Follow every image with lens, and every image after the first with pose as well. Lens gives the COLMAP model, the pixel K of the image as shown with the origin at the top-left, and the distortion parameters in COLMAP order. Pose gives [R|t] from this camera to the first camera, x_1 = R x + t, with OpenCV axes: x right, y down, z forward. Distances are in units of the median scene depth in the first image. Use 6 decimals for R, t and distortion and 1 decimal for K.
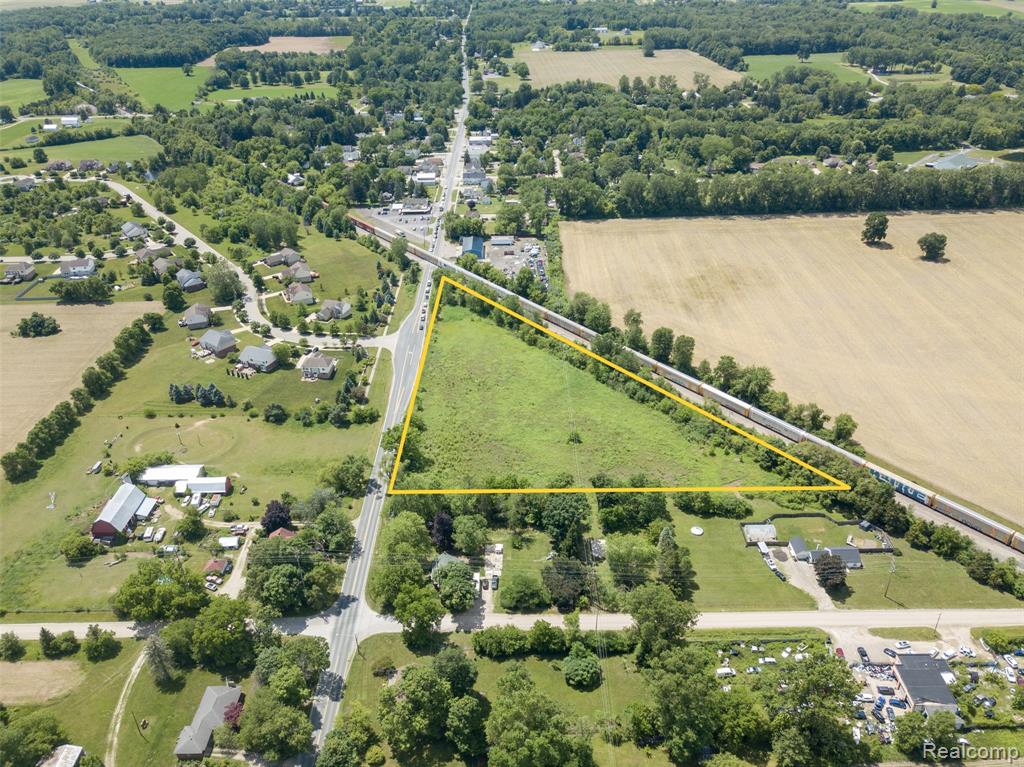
lens RADIAL K [[778.7, 0, 512.0], [0, 778.7, 383.5], [0, 0, 1]] dist [0.017803, 0.011524]
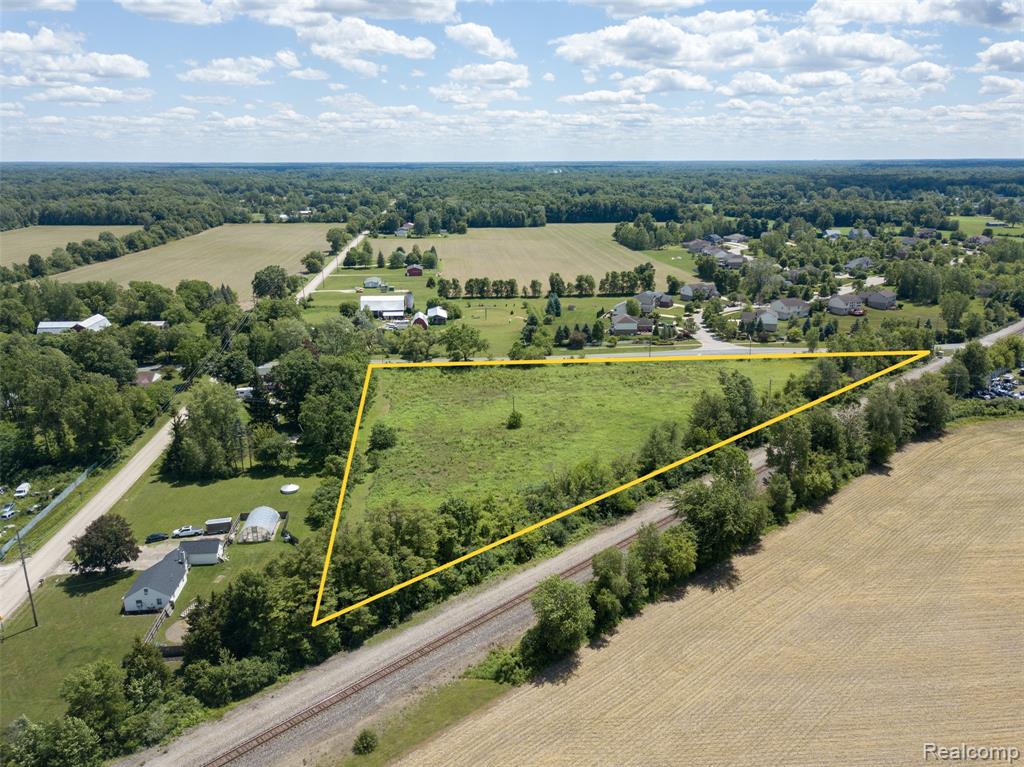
lens RADIAL K [[778.7, 0, 512.0], [0, 778.7, 383.5], [0, 0, 1]] dist [0.017803, 0.011524]
pose [[0.086627, 0.286946, -0.954022, 0.532965], [-0.499256, 0.841198, 0.207678, -0.074042], [0.862114, 0.458310, 0.216130, 0.604887]]
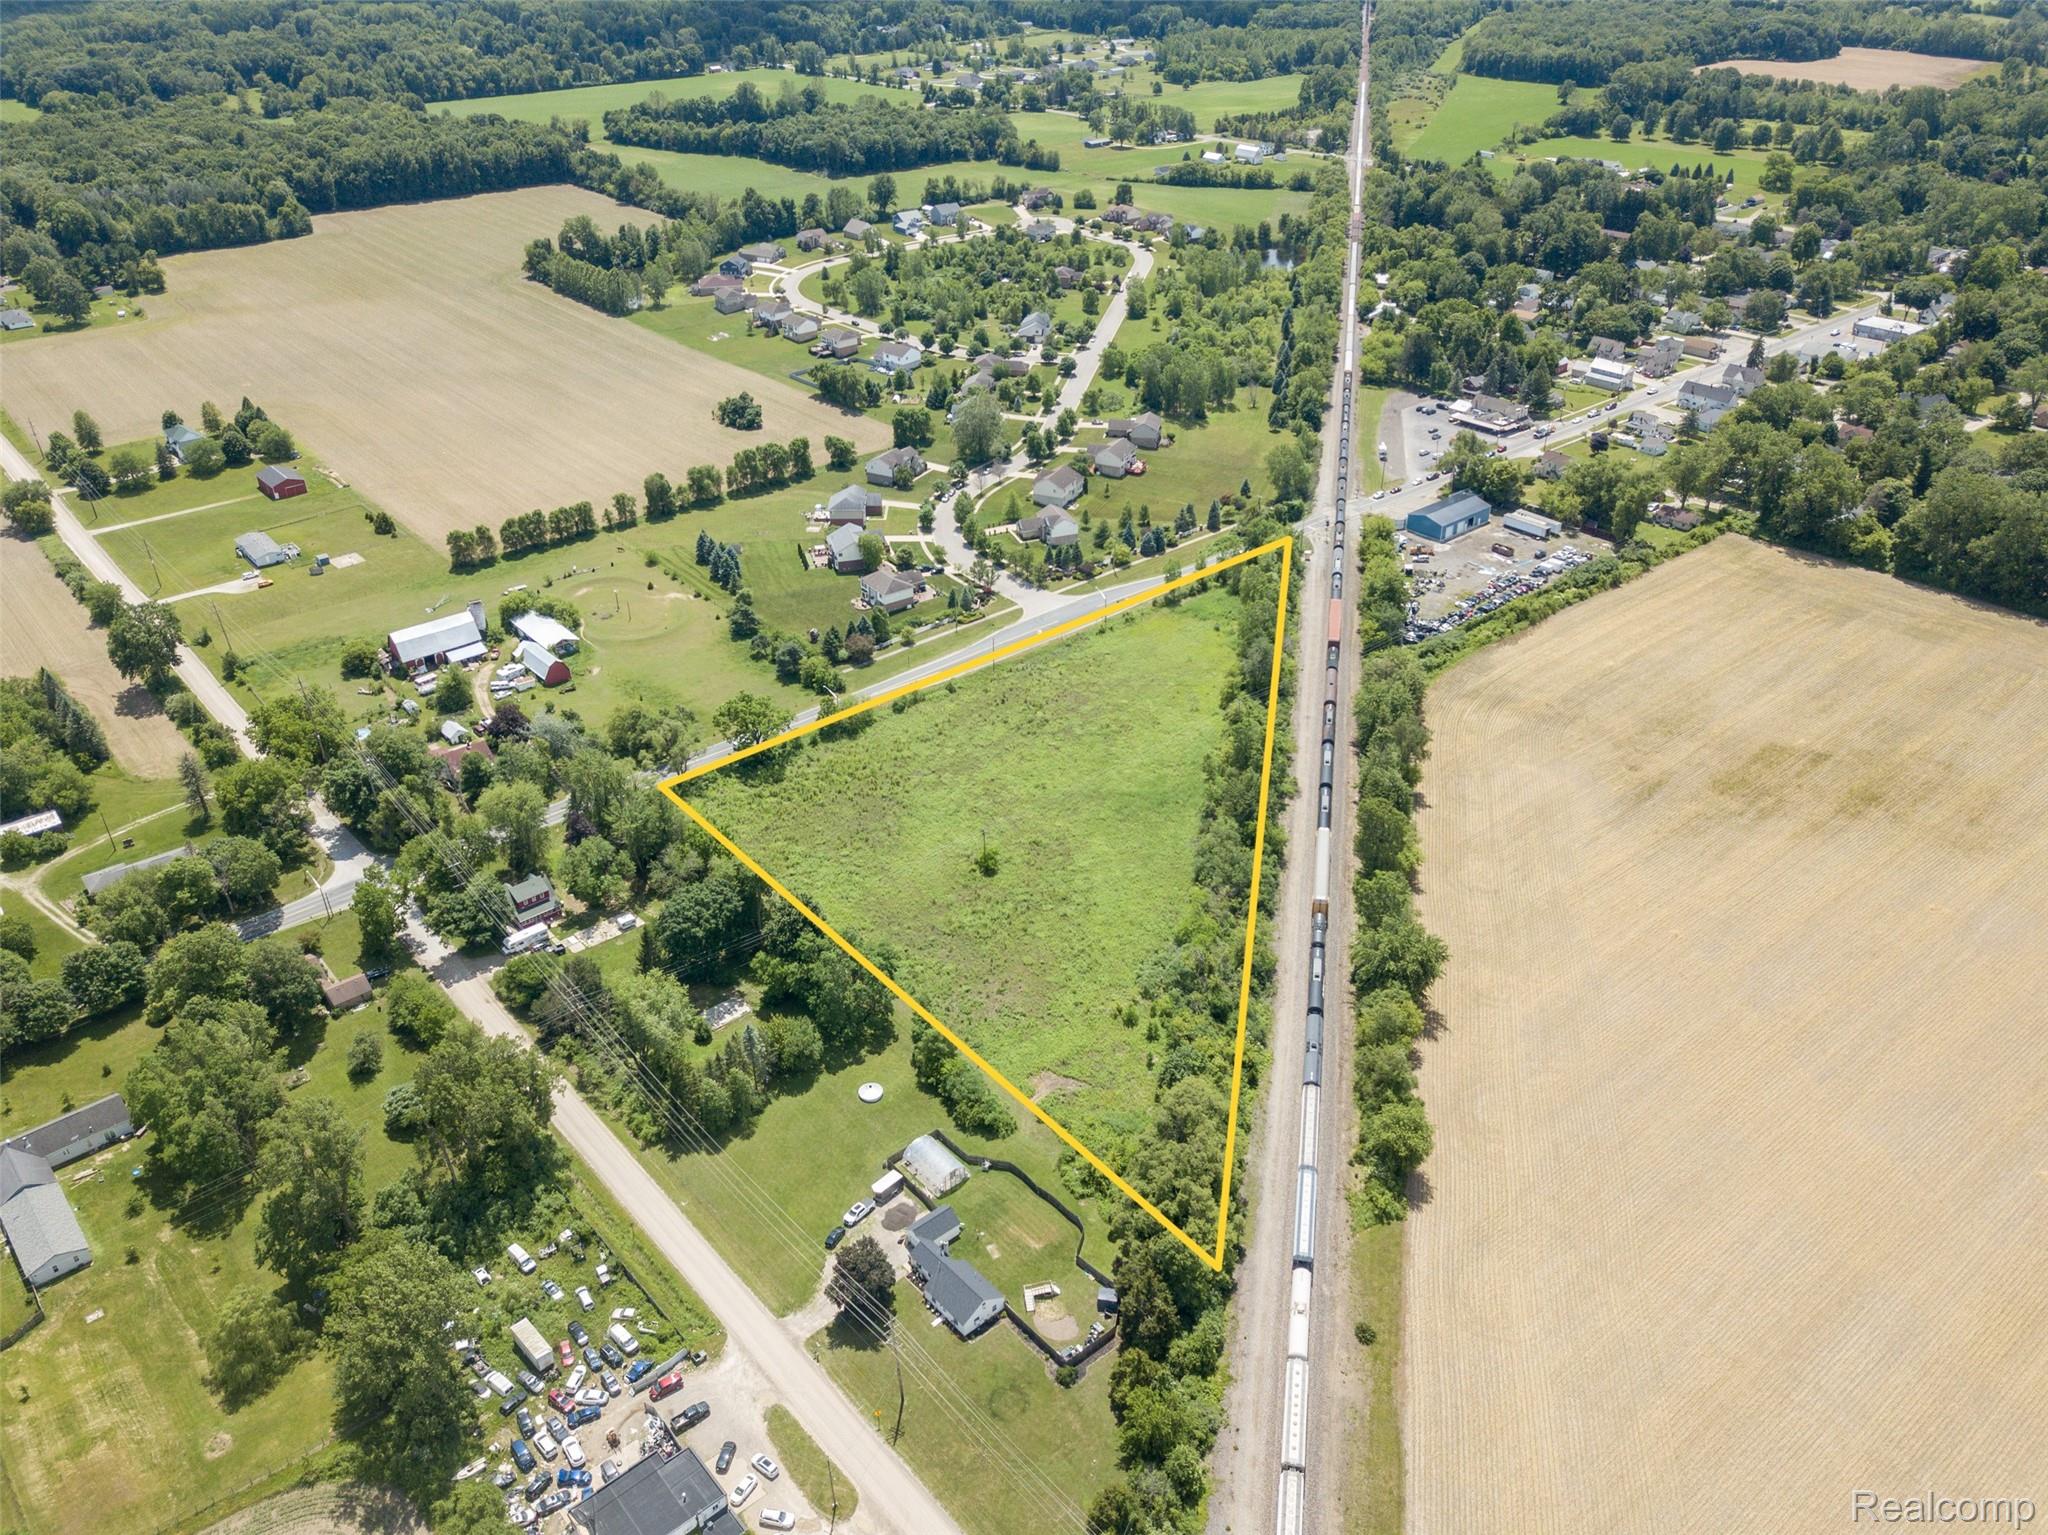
lens RADIAL K [[1557.1, 0, 1024.0], [0, 1557.1, 767.5], [0, 0, 1]] dist [-0.005260, 0.046961]
pose [[0.644145, 0.404416, -0.649249, 0.516206], [-0.388449, 0.904154, 0.177801, -0.122857], [0.658927, 0.137671, 0.739501, 0.198968]]
